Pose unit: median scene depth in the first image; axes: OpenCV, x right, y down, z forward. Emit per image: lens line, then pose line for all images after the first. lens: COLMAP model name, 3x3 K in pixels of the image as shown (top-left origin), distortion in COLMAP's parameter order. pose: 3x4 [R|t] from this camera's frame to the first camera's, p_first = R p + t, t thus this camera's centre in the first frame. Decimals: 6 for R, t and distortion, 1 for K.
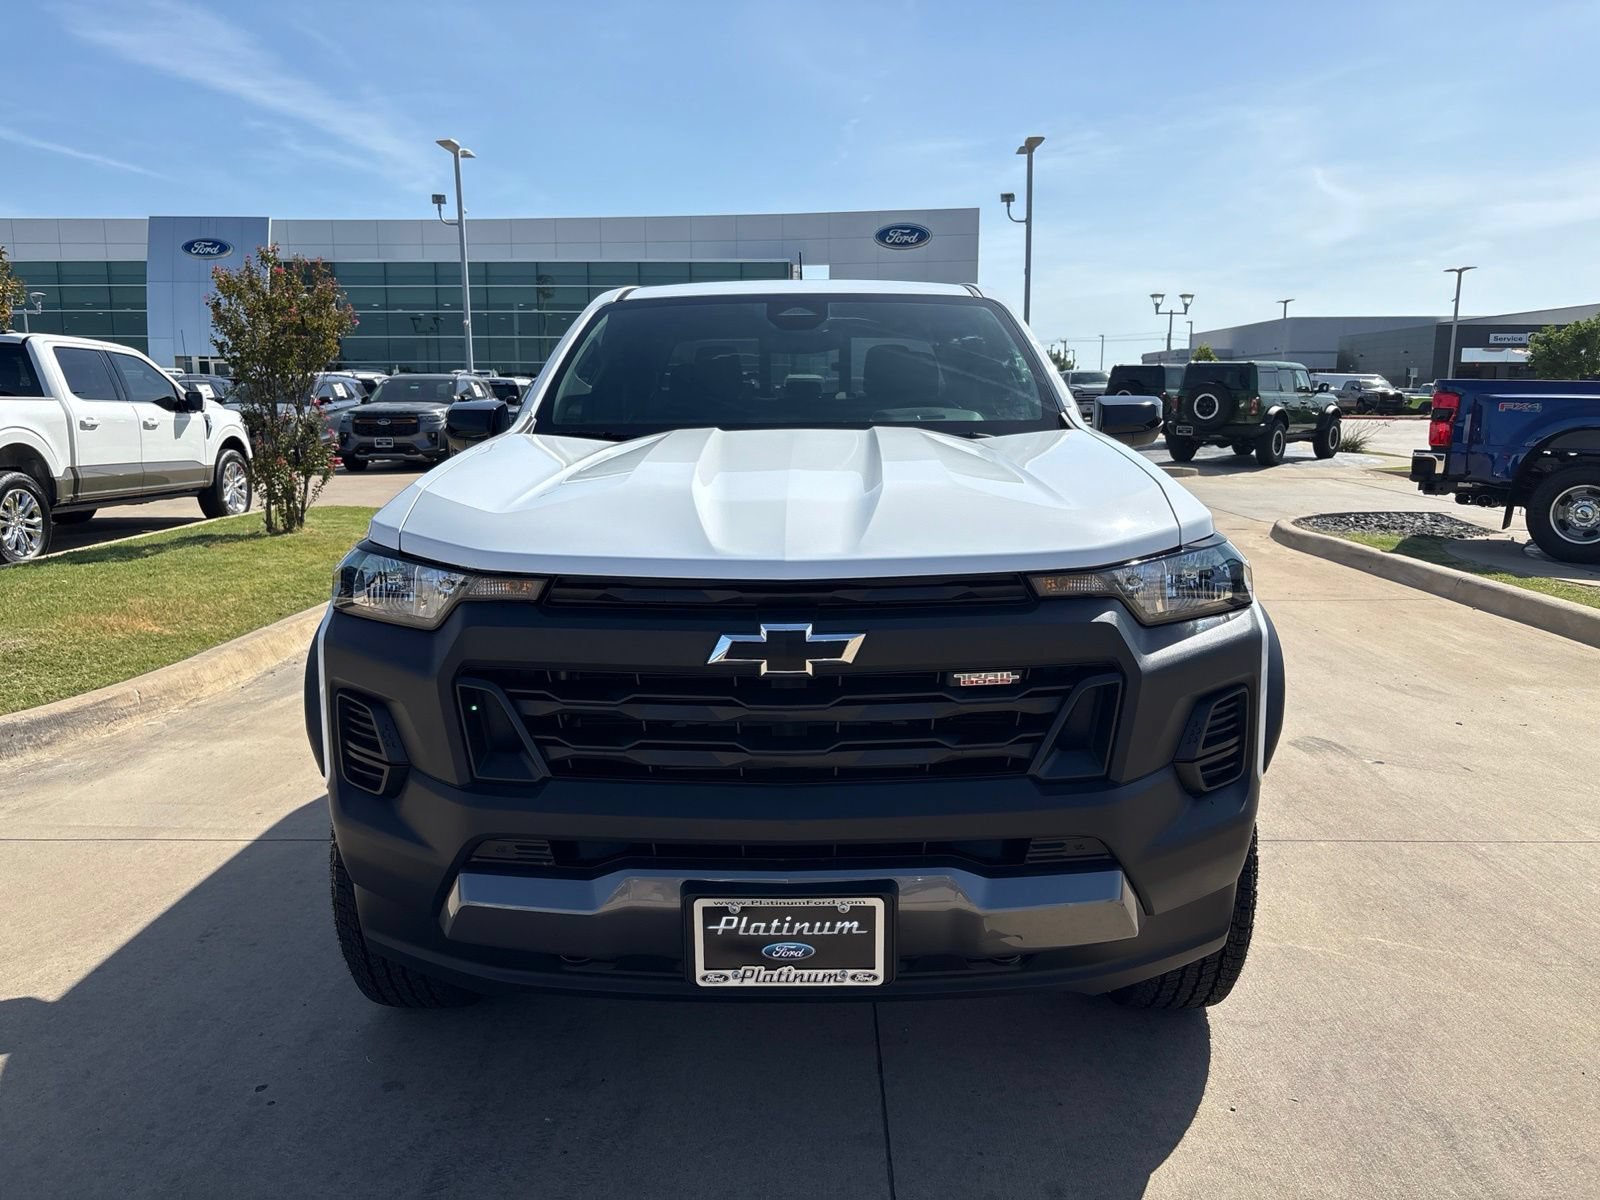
lens RADIAL K [[1214.0, 0, 800.0], [0, 1214.0, 600.0], [0, 0, 1]] dist [0.040300, -0.049587]
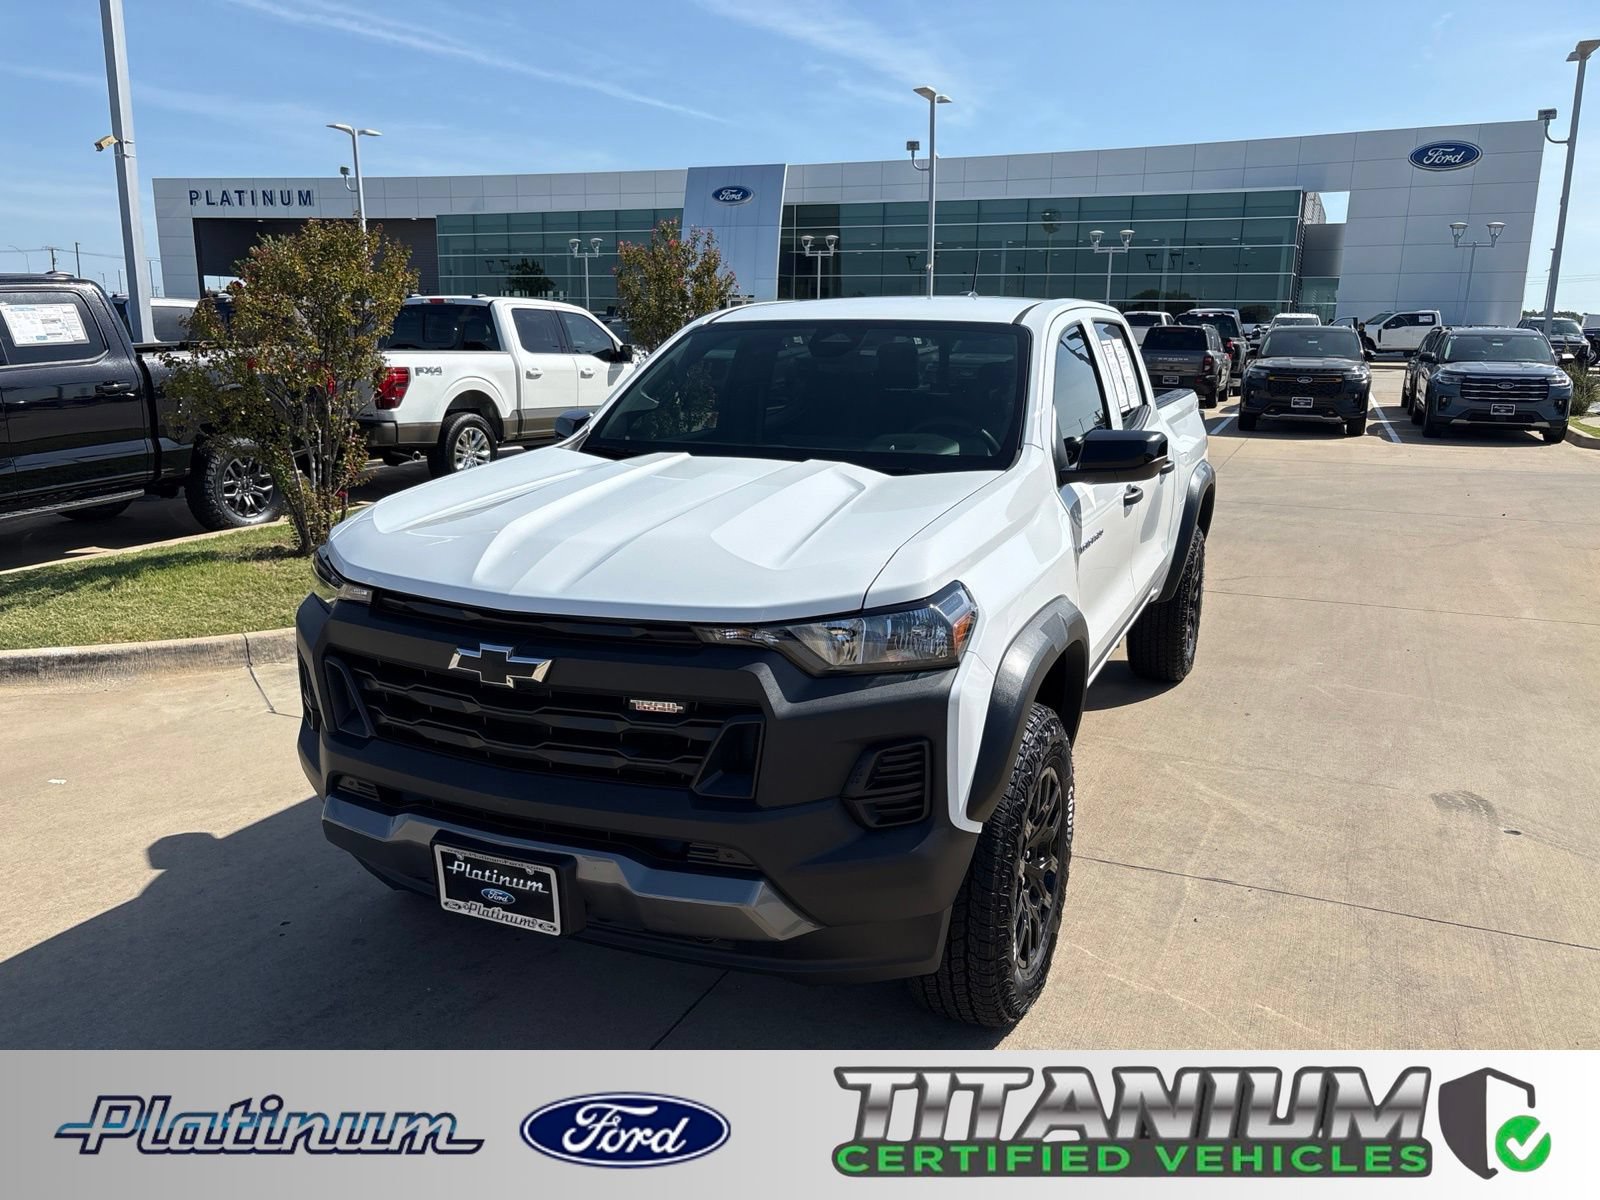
lens RADIAL K [[1216.7, 0, 806.2], [0, 1216.7, 602.8], [0, 0, 1]] dist [0.031091, -0.042230]
pose [[0.920840, 0.098552, -0.377282, 0.677803], [-0.077557, 0.994493, 0.070484, -0.124037], [0.382151, -0.035643, 0.923412, -0.052606]]
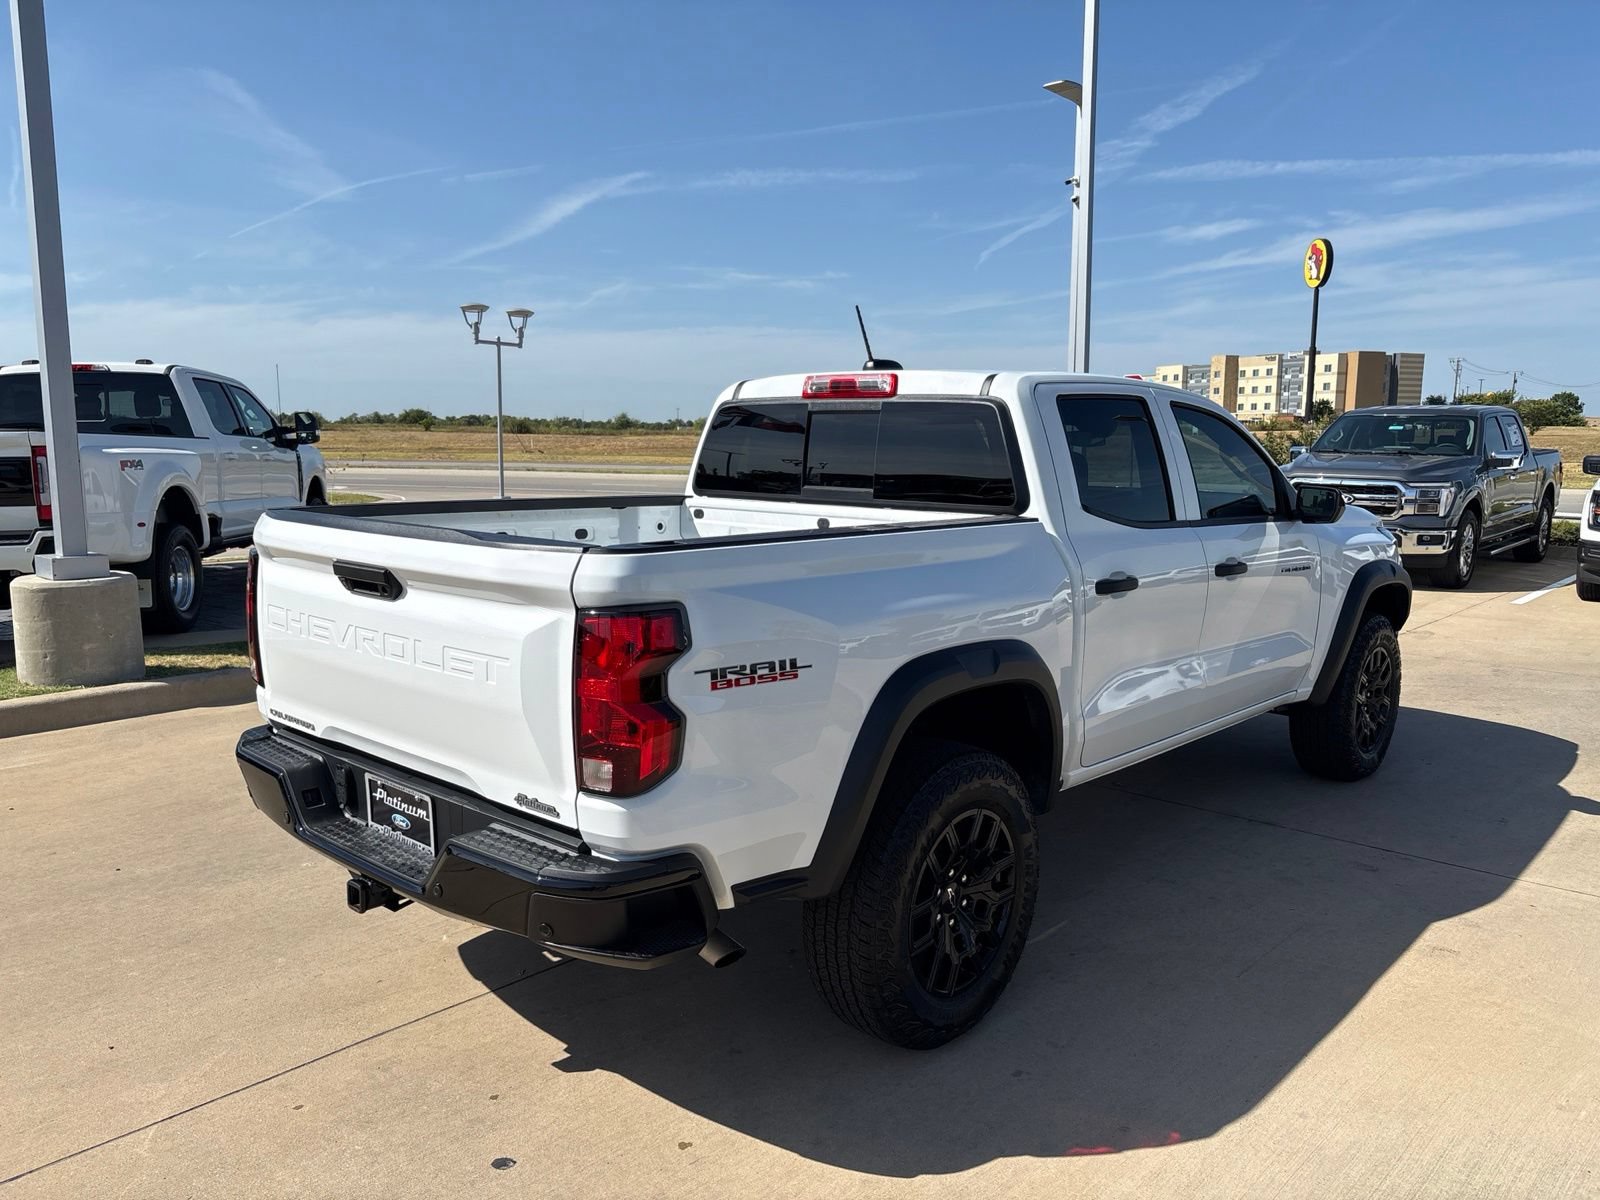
lens RADIAL K [[1221.5, 0, 802.7], [0, 1221.5, 600.2], [0, 0, 1]] dist [0.025435, -0.033291]
pose [[-0.748251, -0.093106, 0.656849, -1.202031], [0.106239, 0.960508, 0.257171, -0.736768], [-0.654853, 0.262212, -0.708810, 3.871083]]
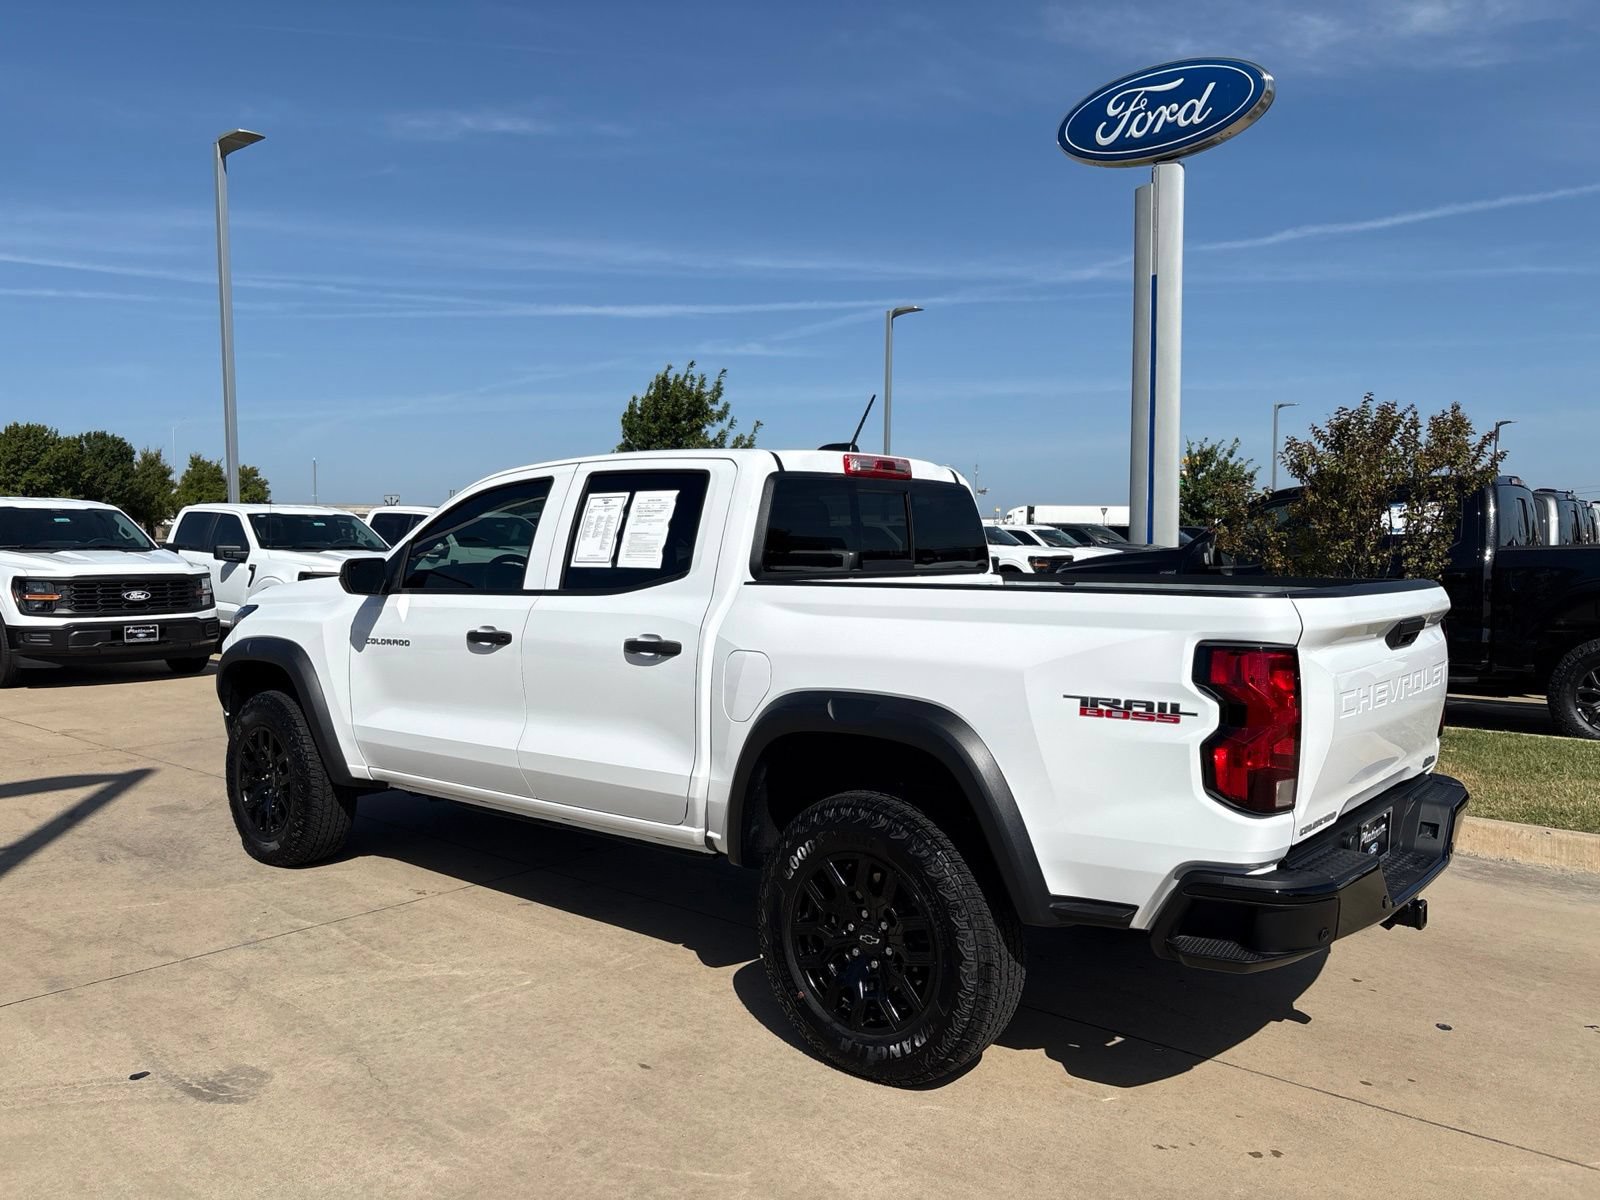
lens RADIAL K [[1214.0, 0, 800.0], [0, 1214.0, 600.0], [0, 0, 1]] dist [0.040300, -0.049587]
pose [[-0.630065, 0.041659, -0.775424, 1.651640], [-0.130905, 0.978572, 0.158939, -0.650423], [0.765429, 0.201649, -0.611110, 3.581273]]
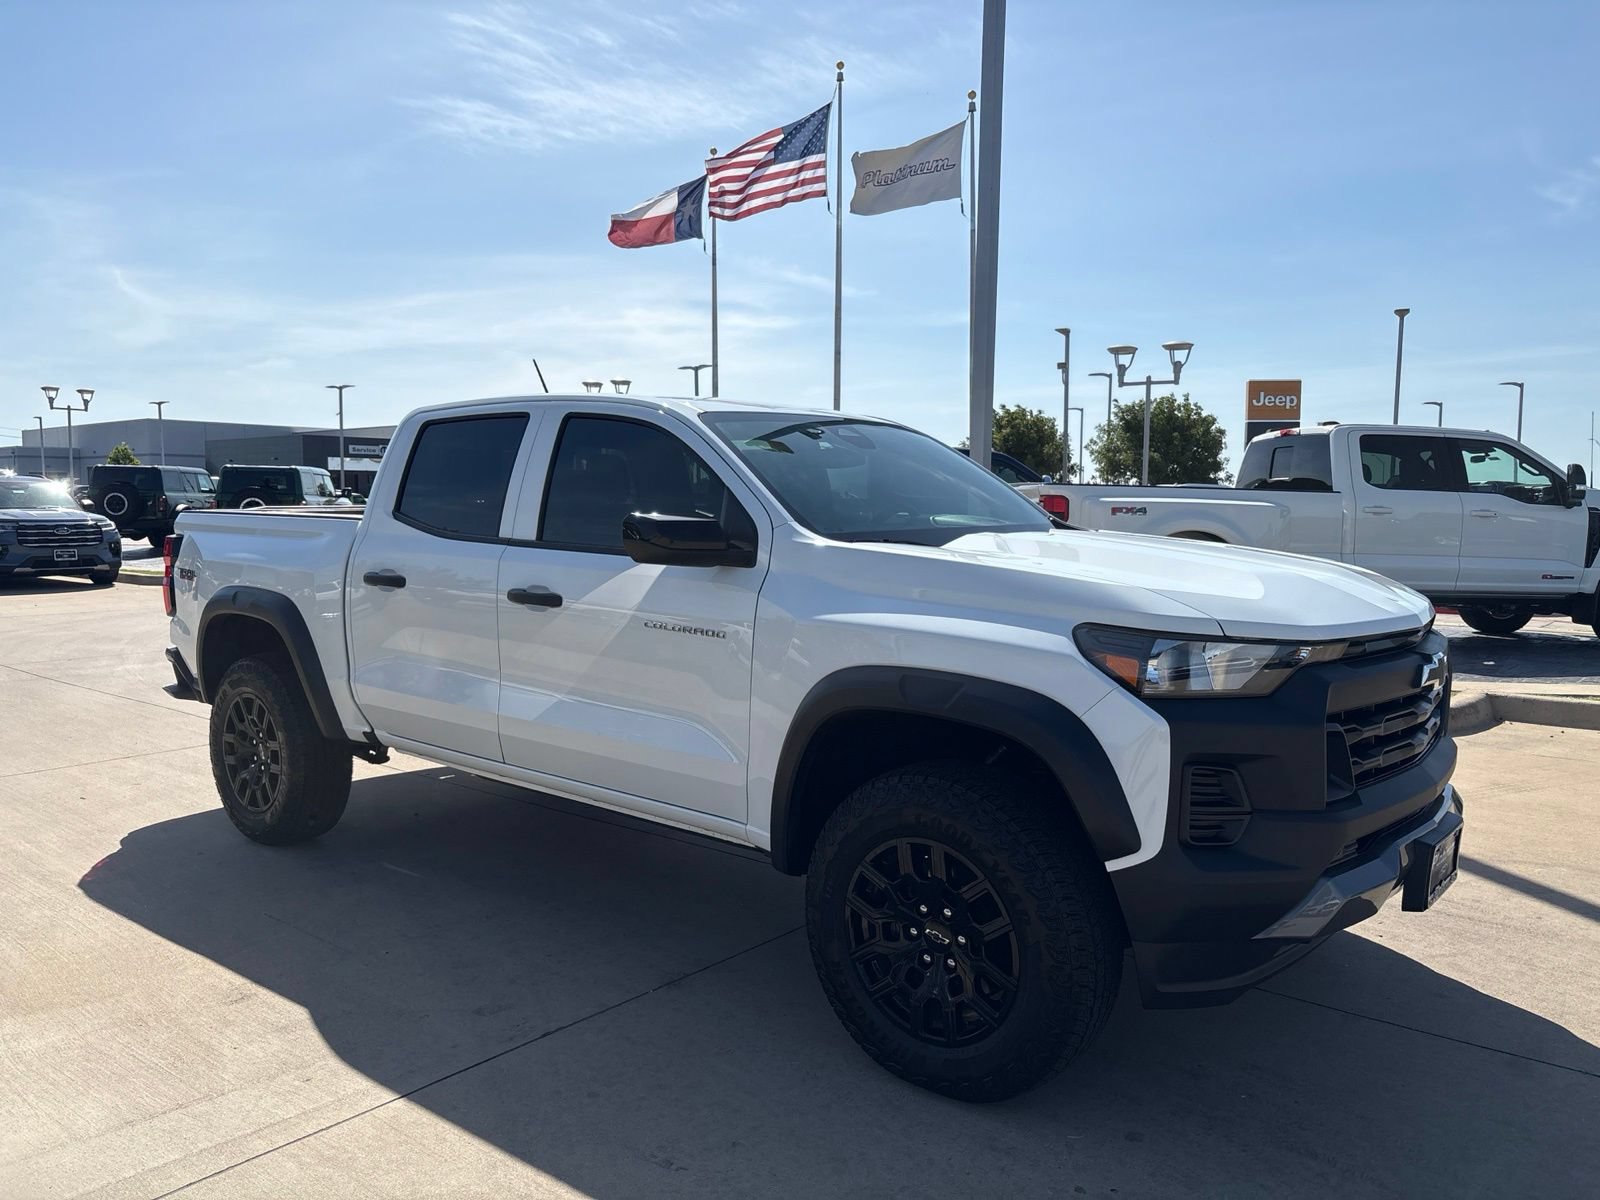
lens RADIAL K [[1209.6, 0, 796.8], [0, 1209.6, 593.3], [0, 0, 1]] dist [0.040450, -0.042441]
pose [[0.633911, -0.055433, 0.771417, -1.514513], [0.123626, 0.991866, -0.030315, -0.097507], [-0.763462, 0.114584, 0.635607, 0.551623]]
